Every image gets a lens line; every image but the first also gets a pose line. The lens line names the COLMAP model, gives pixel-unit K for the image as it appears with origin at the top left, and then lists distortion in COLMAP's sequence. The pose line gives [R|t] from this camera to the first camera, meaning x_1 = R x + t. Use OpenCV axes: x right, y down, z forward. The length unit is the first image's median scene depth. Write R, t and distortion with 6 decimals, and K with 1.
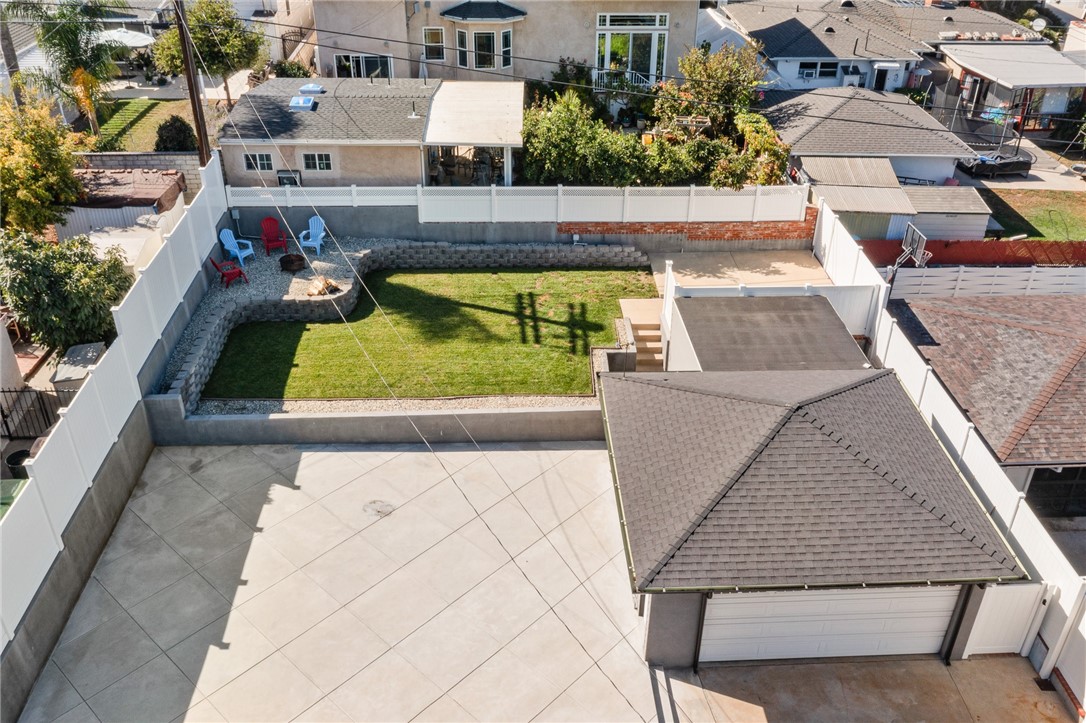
lens RADIAL K [[961.1, 0, 558.7], [0, 961.1, 376.6], [0, 0, 1]] dist [-0.013766, -0.011465]
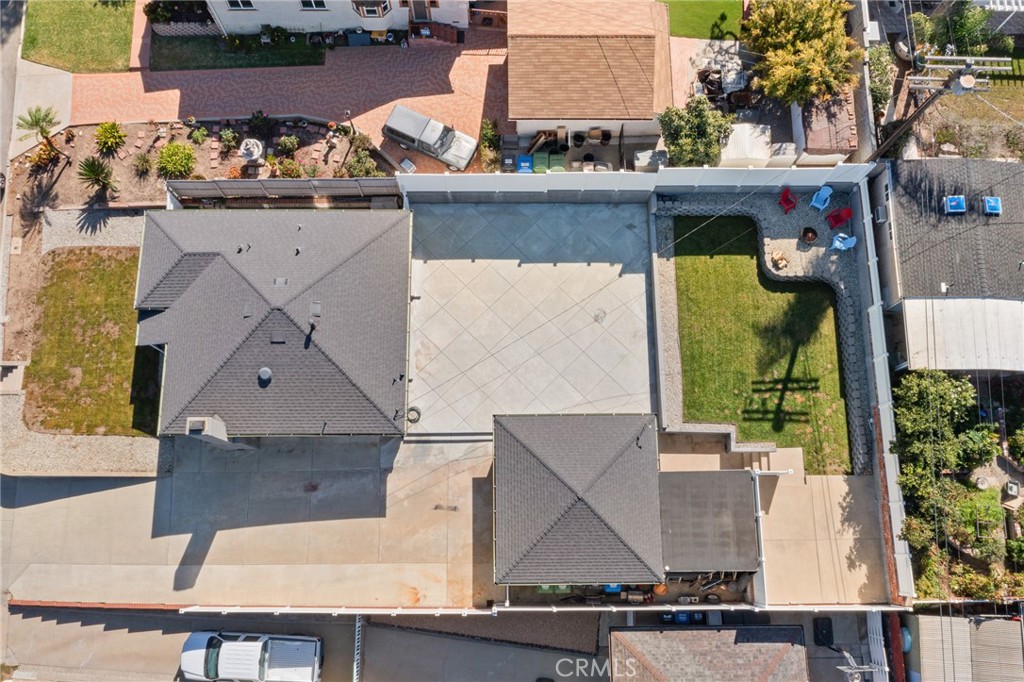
lens RADIAL K [[820.0, 0, 512.1], [0, 820.0, 334.0], [0, 0, 1]] dist [-0.008085, -0.005114]
pose [[-0.049274, 0.964900, -0.257954, 0.248867], [-0.545433, 0.190361, 0.816251, -0.929119], [0.836705, 0.180917, 0.516909, -0.065810]]
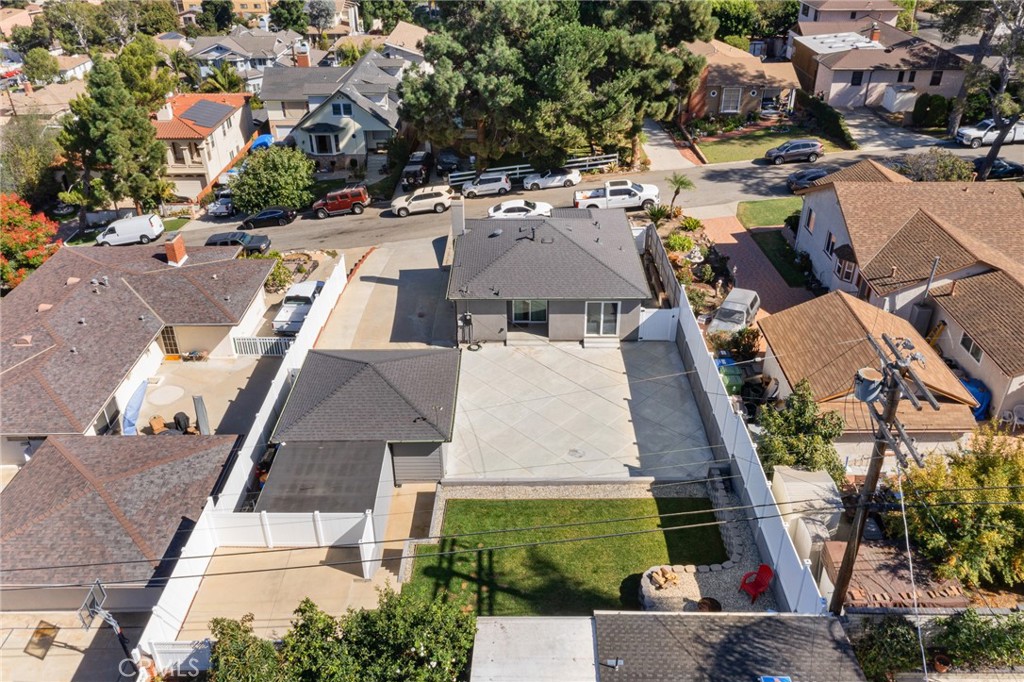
lens RADIAL K [[820.0, 0, 516.9], [0, 820.0, 337.5], [0, 0, 1]] dist [-0.008085, -0.005114]
pose [[-0.998282, -0.041204, 0.041660, -0.097712], [0.017841, 0.463489, 0.885923, -1.055910], [-0.055813, 0.885144, -0.461957, 1.178616]]
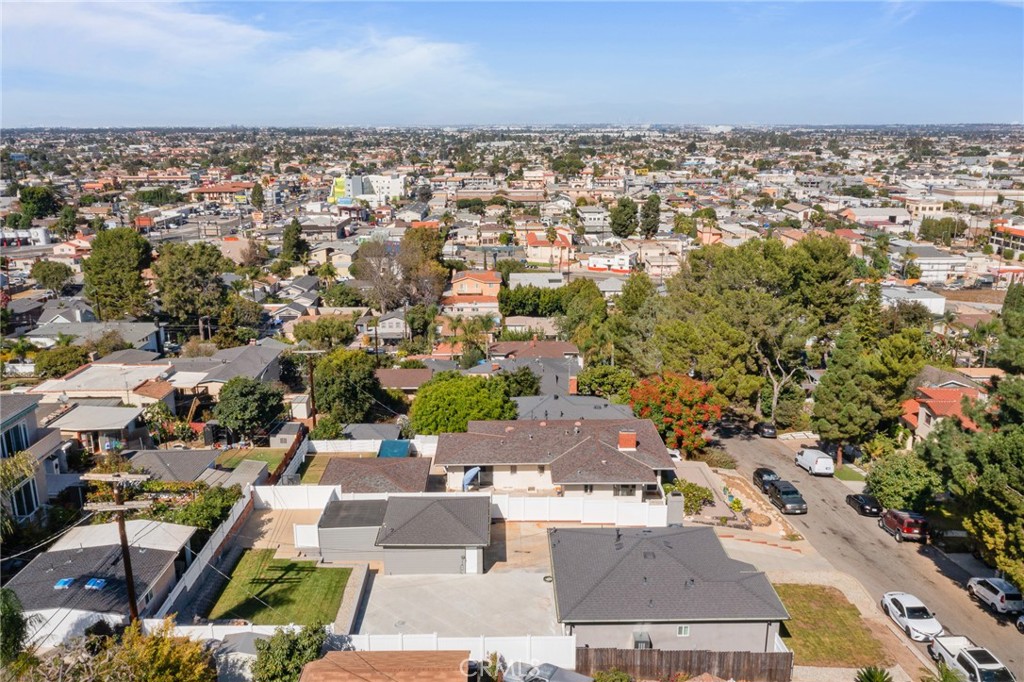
lens RADIAL K [[820.0, 0, 512.5], [0, 820.0, 331.8], [0, 0, 1]] dist [-0.008085, -0.005114]
pose [[0.035852, -0.252243, 0.966999, -1.576936], [0.531351, 0.824326, 0.195326, -0.578649], [-0.846393, 0.506813, 0.163584, 0.005585]]
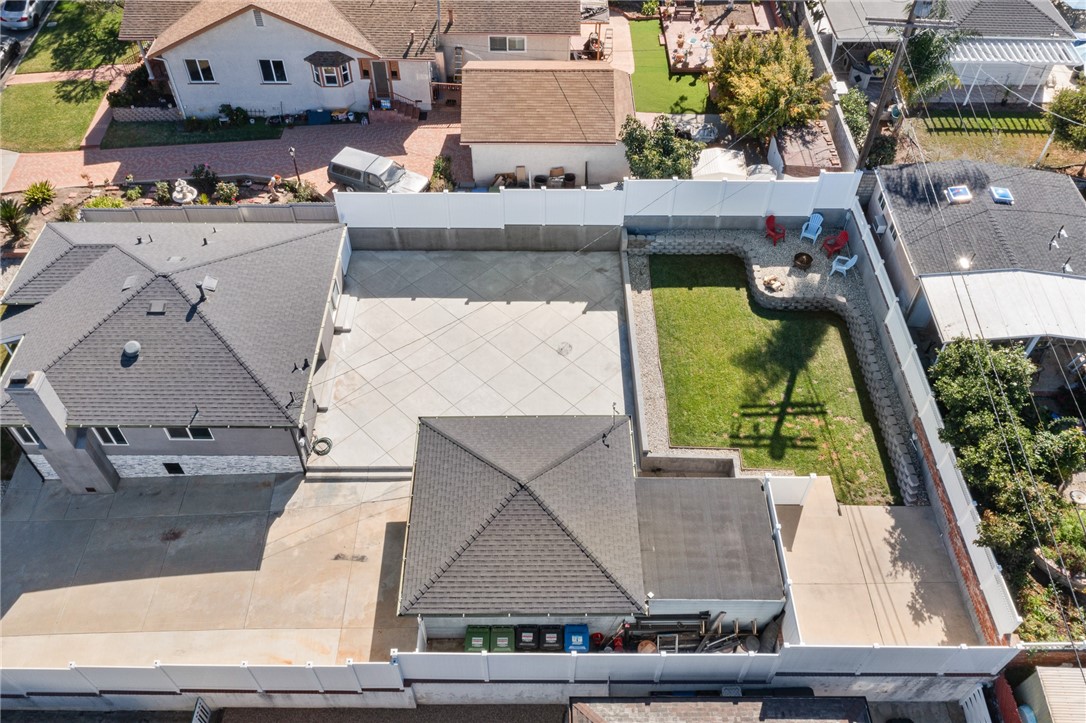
lens RADIAL K [[869.7, 0, 545.3], [0, 869.7, 357.3], [0, 0, 1]] dist [-0.008085, -0.005114]
pose [[-0.051028, 0.733007, -0.678305, 0.685425], [-0.539014, 0.551560, 0.636589, -0.639830], [0.840750, 0.398099, 0.366956, 0.301701]]
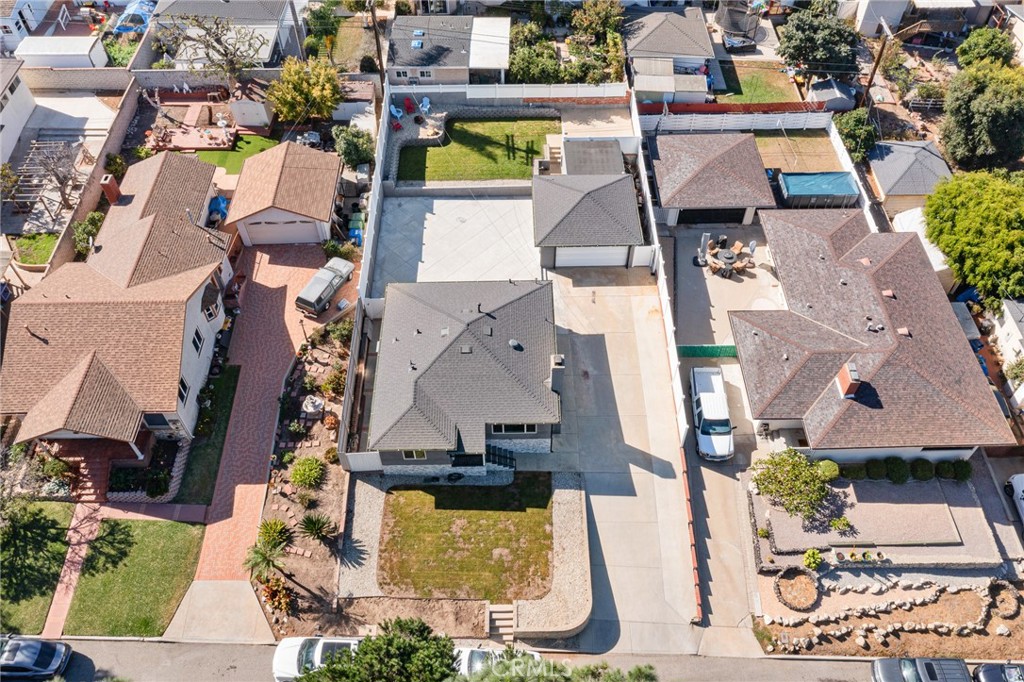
lens RADIAL K [[820.0, 0, 505.7], [0, 820.0, 342.5], [0, 0, 1]] dist [-0.008085, -0.005114]
pose [[0.998367, 0.018566, -0.054017, 0.084998], [0.000207, 0.944516, 0.328466, -0.278784], [0.057118, -0.327941, 0.942970, -1.263681]]
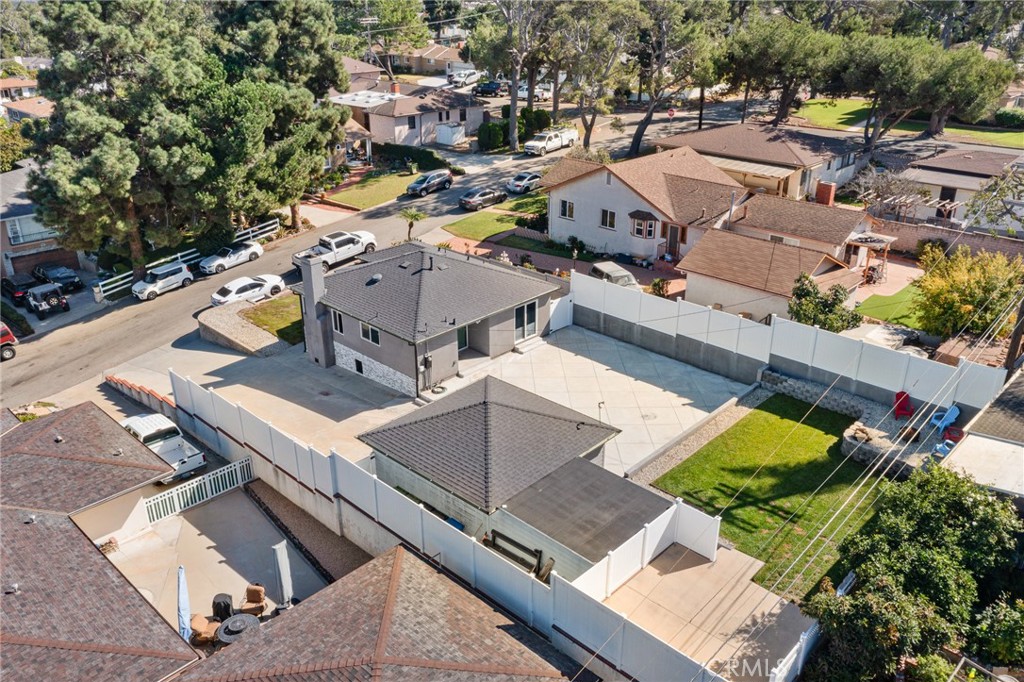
lens RADIAL K [[820.0, 0, 517.8], [0, 820.0, 337.8], [0, 0, 1]] dist [-0.008085, -0.005114]
pose [[-0.724317, 0.258077, -0.639344, 0.797449], [-0.380161, 0.624111, 0.682615, -0.770086], [0.575189, 0.737483, -0.353943, 1.008284]]
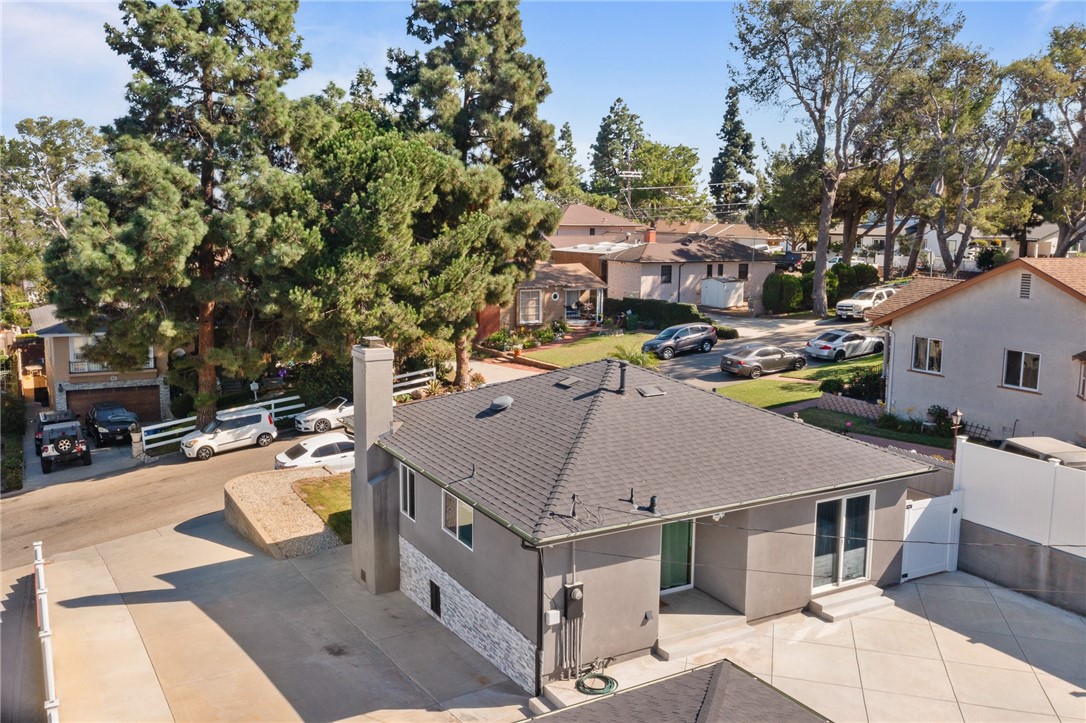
lens RADIAL K [[943.6, 0, 519.1], [0, 943.6, 335.5], [0, 0, 1]] dist [-0.016012, 0.010098]
pose [[-0.900898, 0.027329, -0.433169, 0.332522], [-0.253961, 0.776145, 0.577151, -0.227574], [0.351975, 0.629963, -0.692287, 0.765356]]
